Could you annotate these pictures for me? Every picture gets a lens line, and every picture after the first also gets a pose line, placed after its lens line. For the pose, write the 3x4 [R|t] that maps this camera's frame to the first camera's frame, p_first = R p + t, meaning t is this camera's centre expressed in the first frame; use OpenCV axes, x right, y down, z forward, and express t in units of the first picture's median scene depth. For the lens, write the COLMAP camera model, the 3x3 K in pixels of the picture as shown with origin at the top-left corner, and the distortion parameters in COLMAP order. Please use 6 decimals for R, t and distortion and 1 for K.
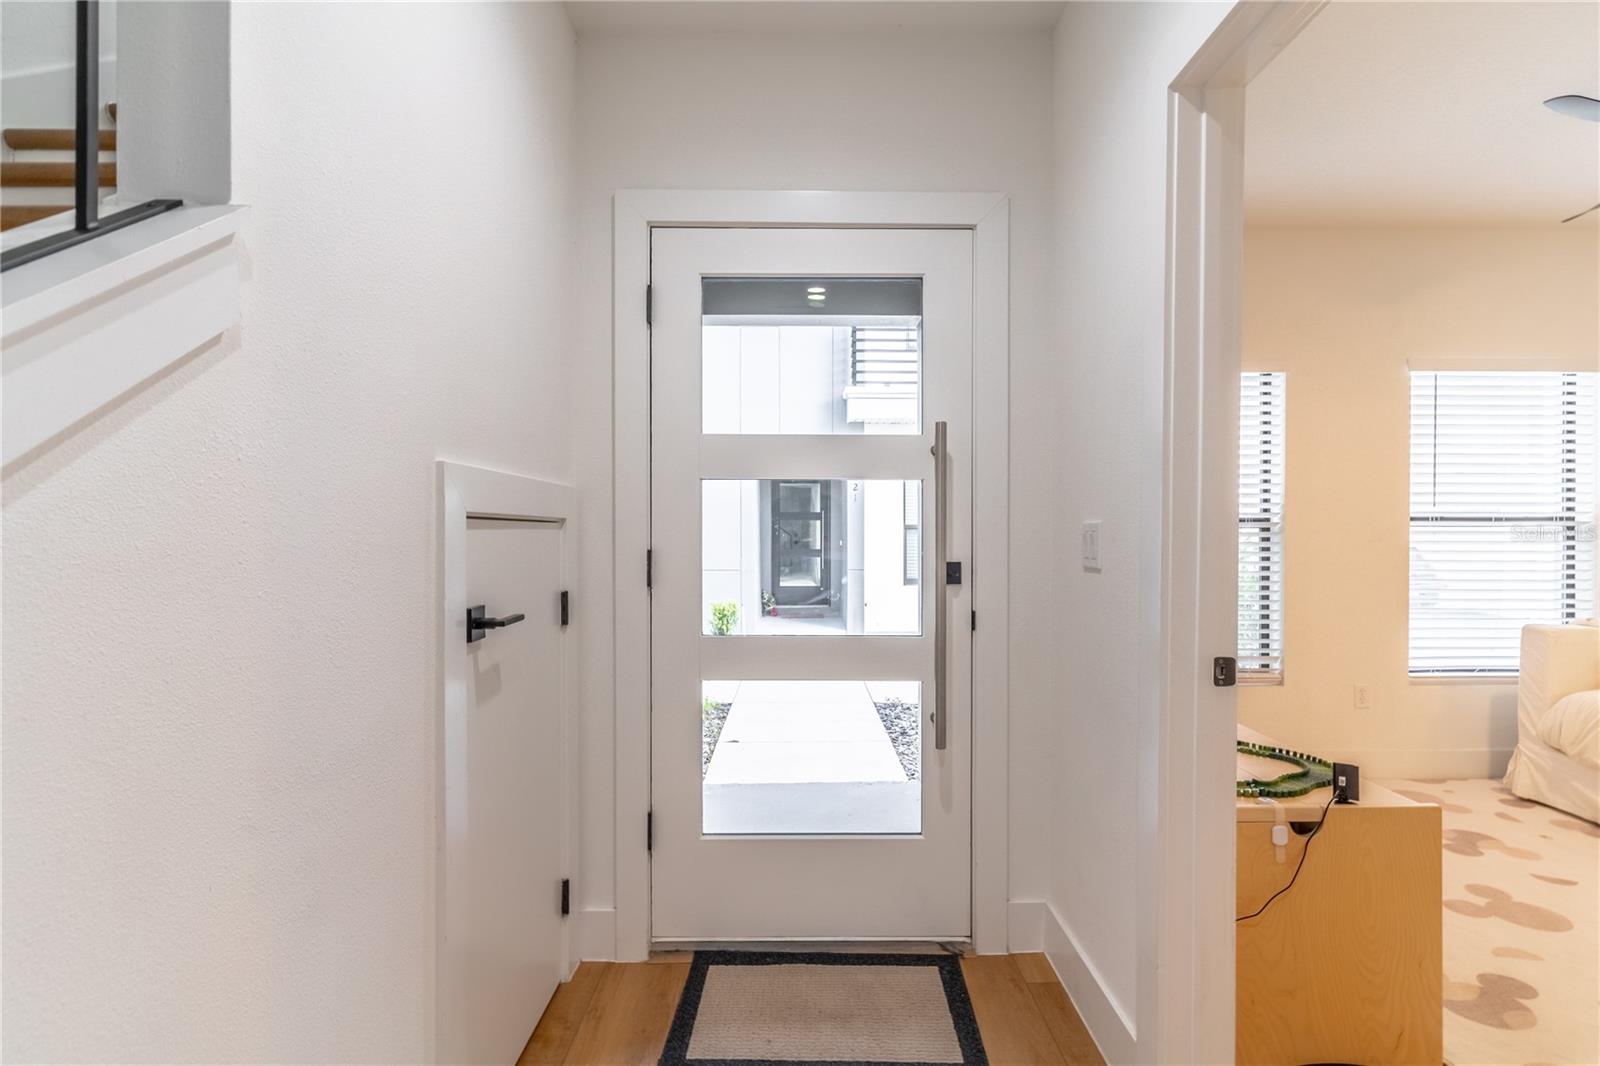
lens RADIAL K [[753.0, 0, 800.0], [0, 753.0, 533.0], [0, 0, 1]] dist [-0.001954, -0.000879]
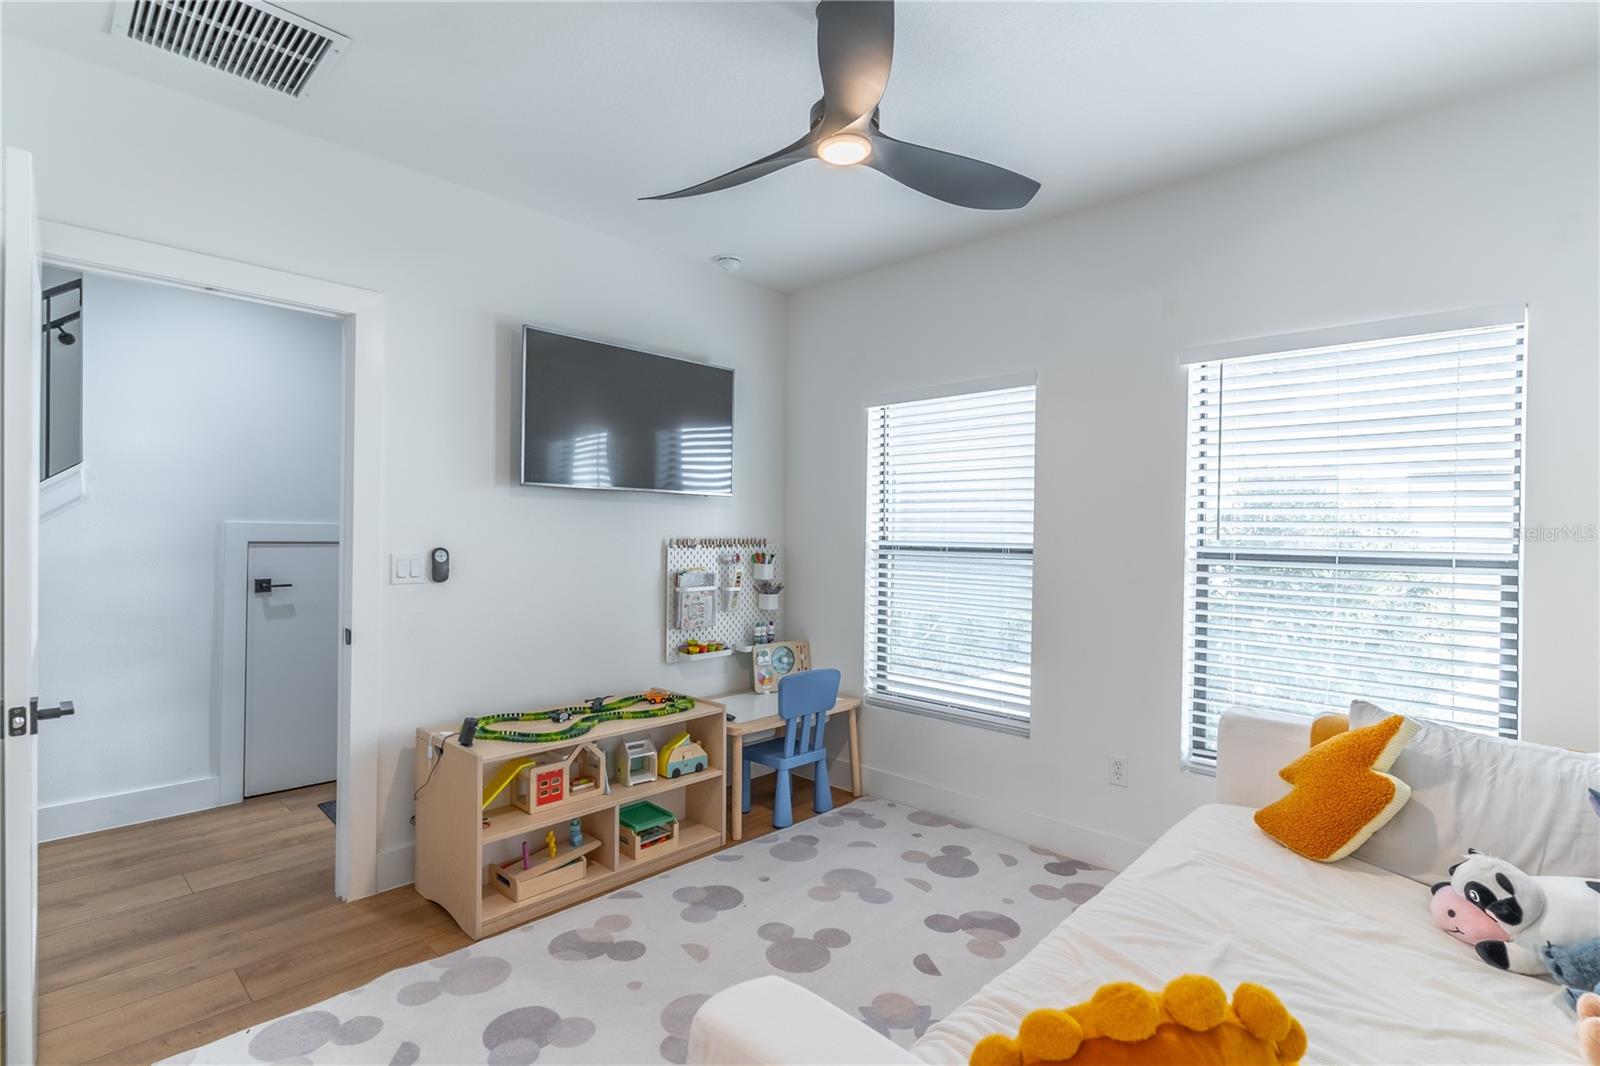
lens RADIAL K [[767.1, 0, 800.0], [0, 767.1, 533.0], [0, 0, 1]] dist [-0.001478, -0.000305]
pose [[0.726870, 0.010295, -0.686698, 1.047475], [-0.019865, 0.999784, -0.006037, -0.029648], [0.686488, 0.018029, 0.726918, 0.159255]]
